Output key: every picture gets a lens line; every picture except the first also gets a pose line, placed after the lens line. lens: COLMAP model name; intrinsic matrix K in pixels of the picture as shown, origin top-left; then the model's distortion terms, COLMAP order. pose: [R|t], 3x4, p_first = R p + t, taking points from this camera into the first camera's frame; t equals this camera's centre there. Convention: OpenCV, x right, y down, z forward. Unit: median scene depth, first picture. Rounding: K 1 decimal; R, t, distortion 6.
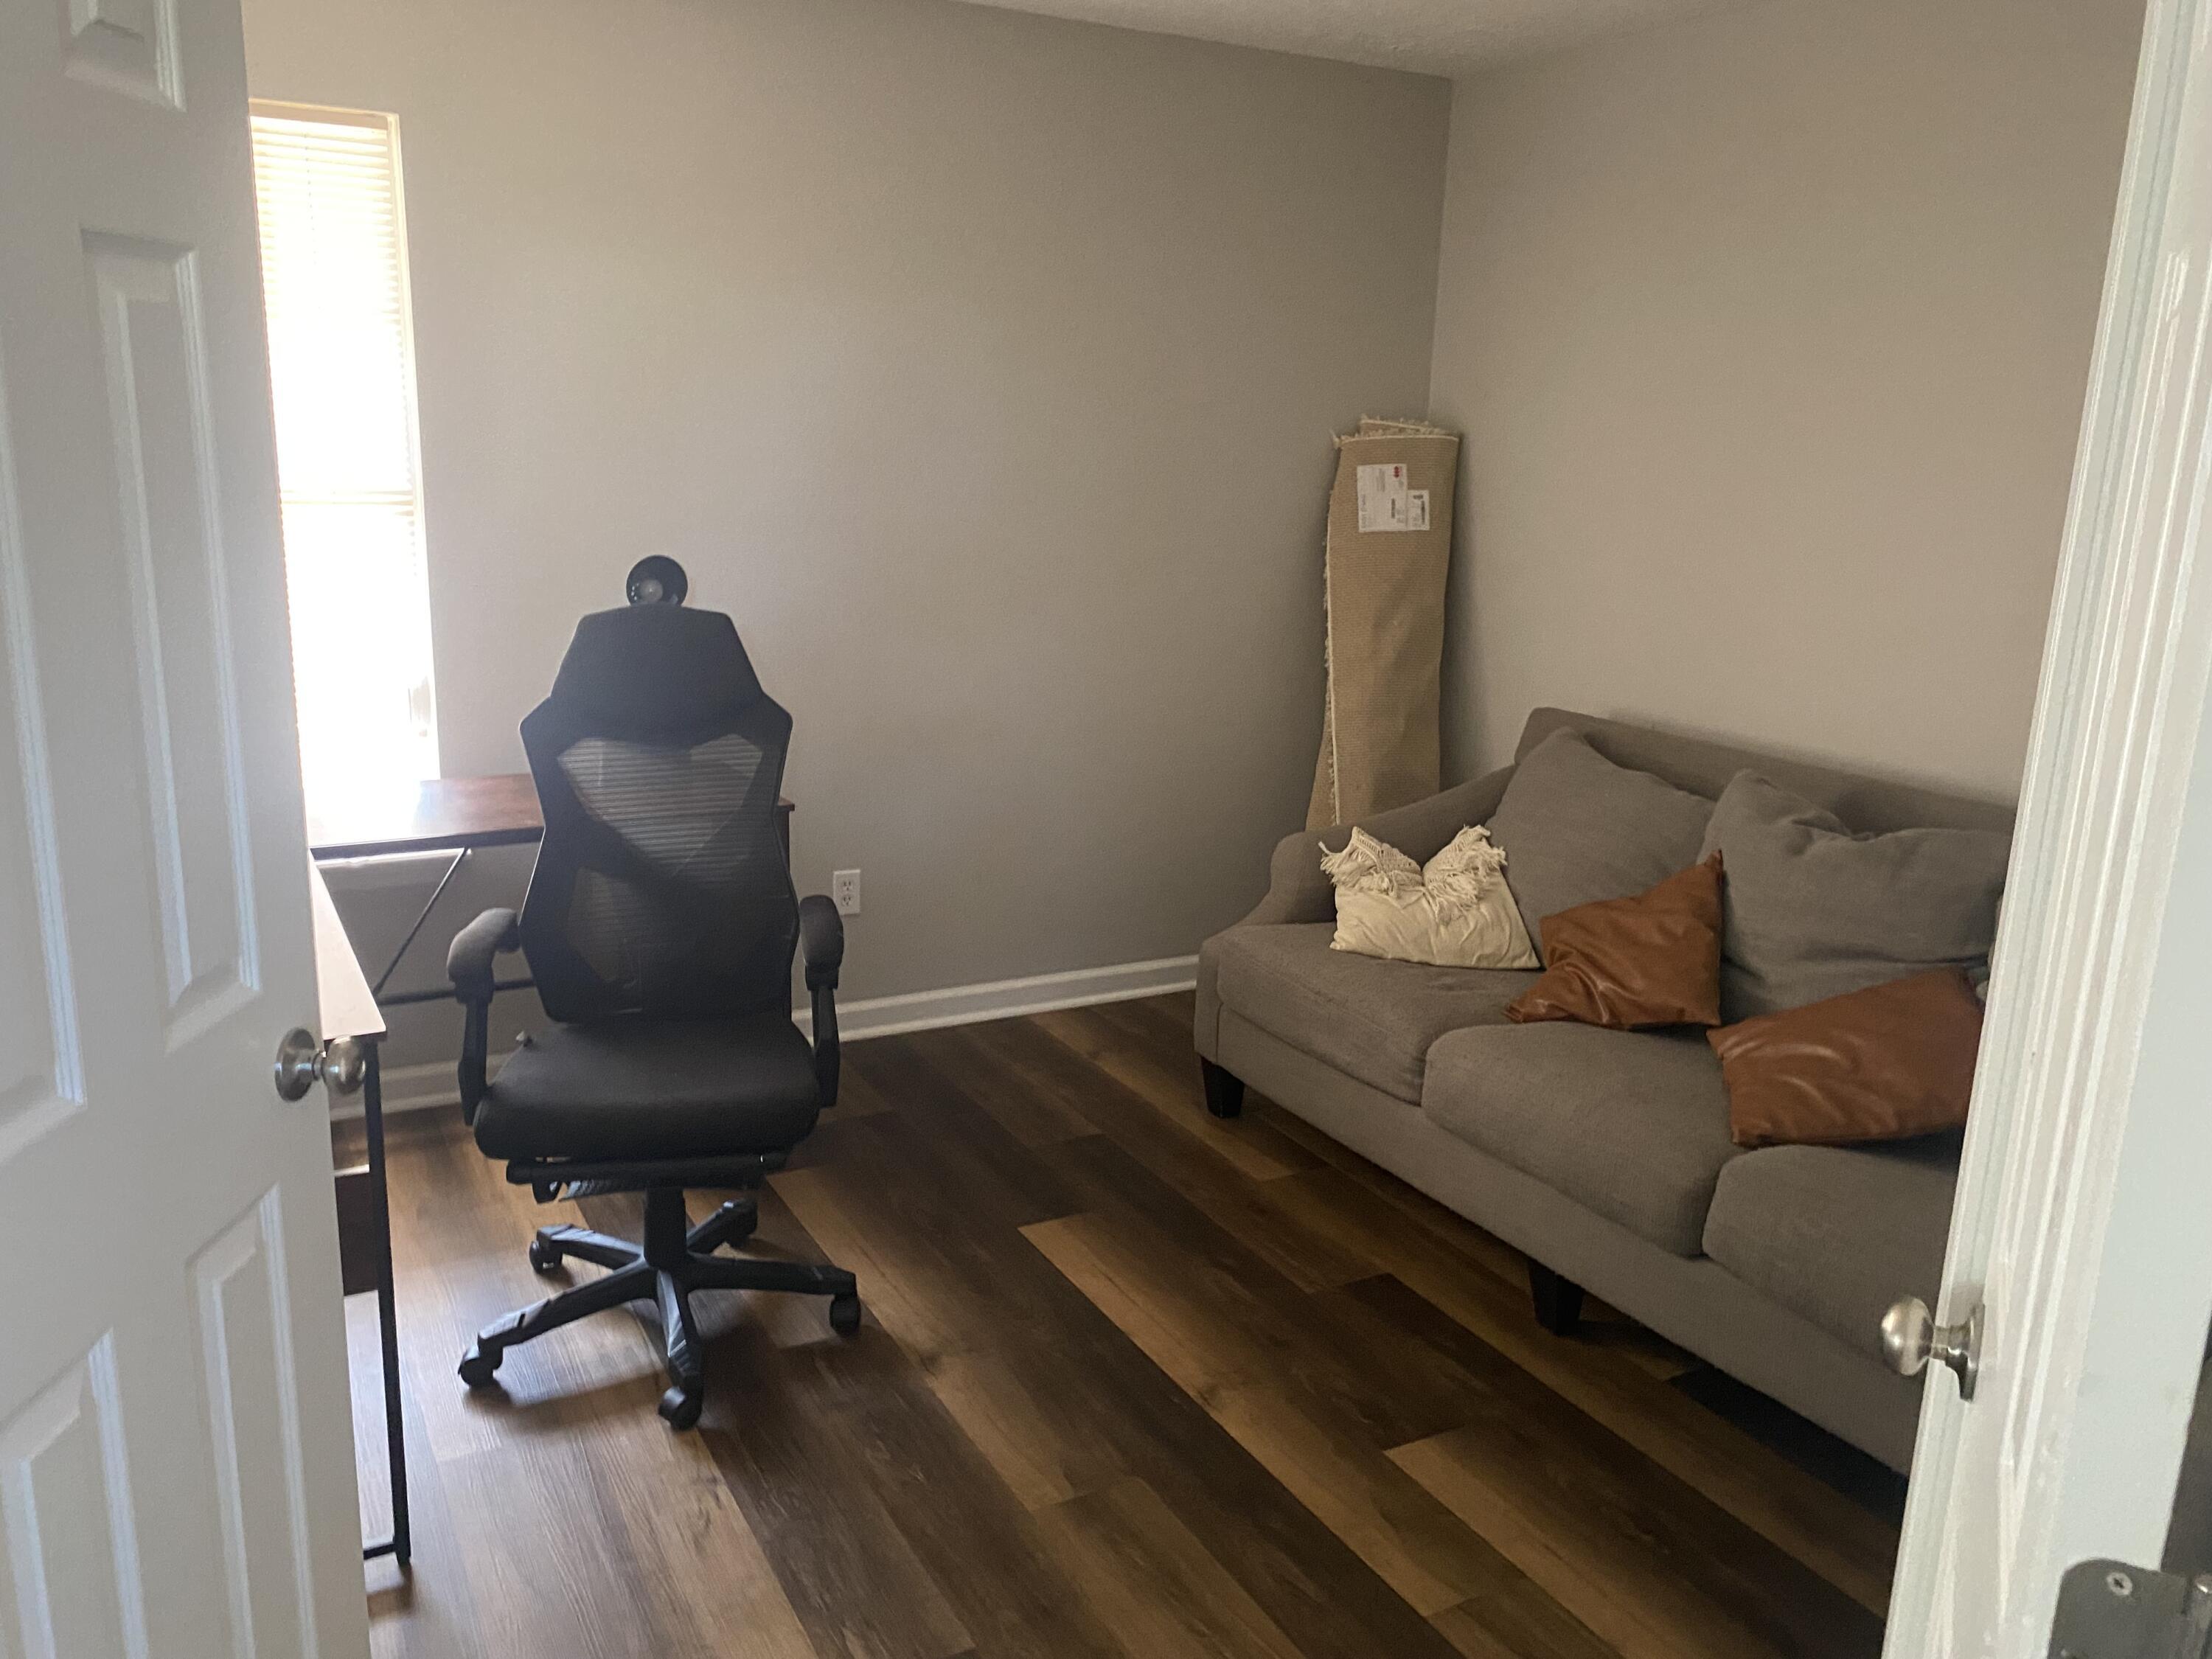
lens RADIAL K [[1710.3, 0, 1101.4], [0, 1710.3, 831.6], [0, 0, 1]] dist [0.021971, -0.009563]
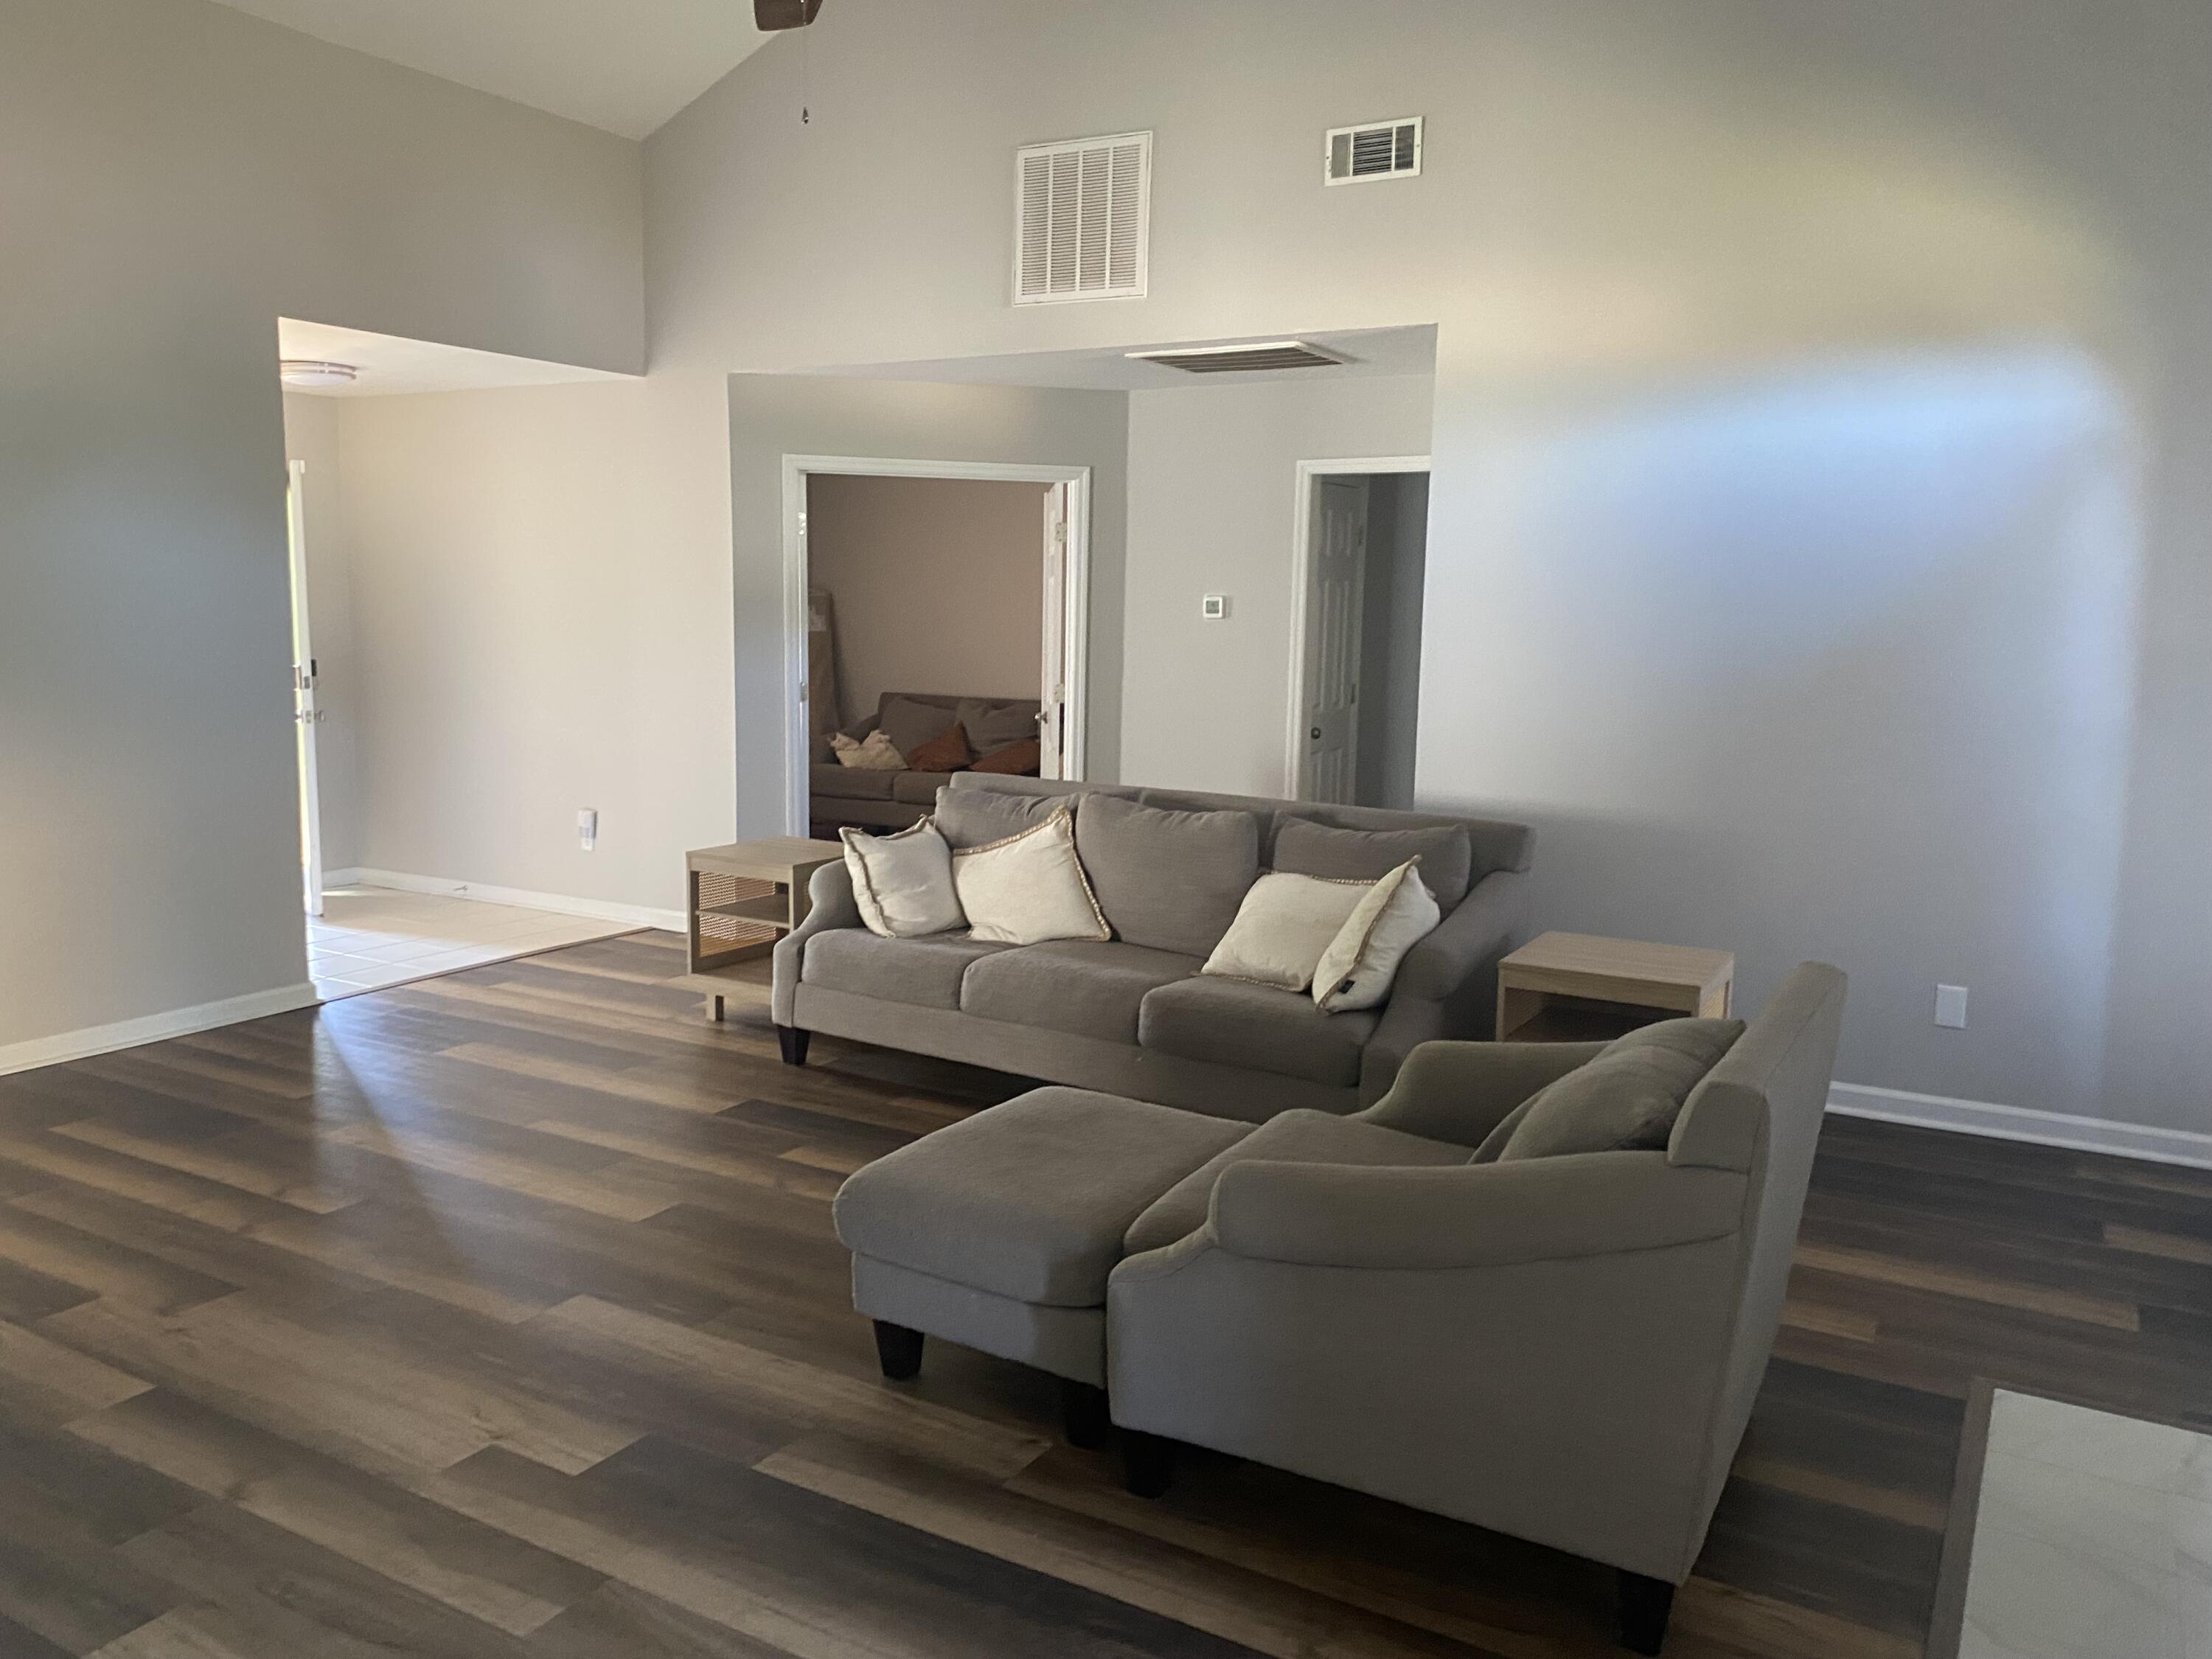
lens RADIAL K [[1710.3, 0, 1104.1], [0, 1710.3, 831.7], [0, 0, 1]] dist [0.021971, -0.009563]
pose [[0.853591, -0.089010, 0.513283, -0.978347], [0.134465, 0.989552, -0.052015, 0.380415], [-0.503291, 0.113418, 0.856641, -1.694860]]
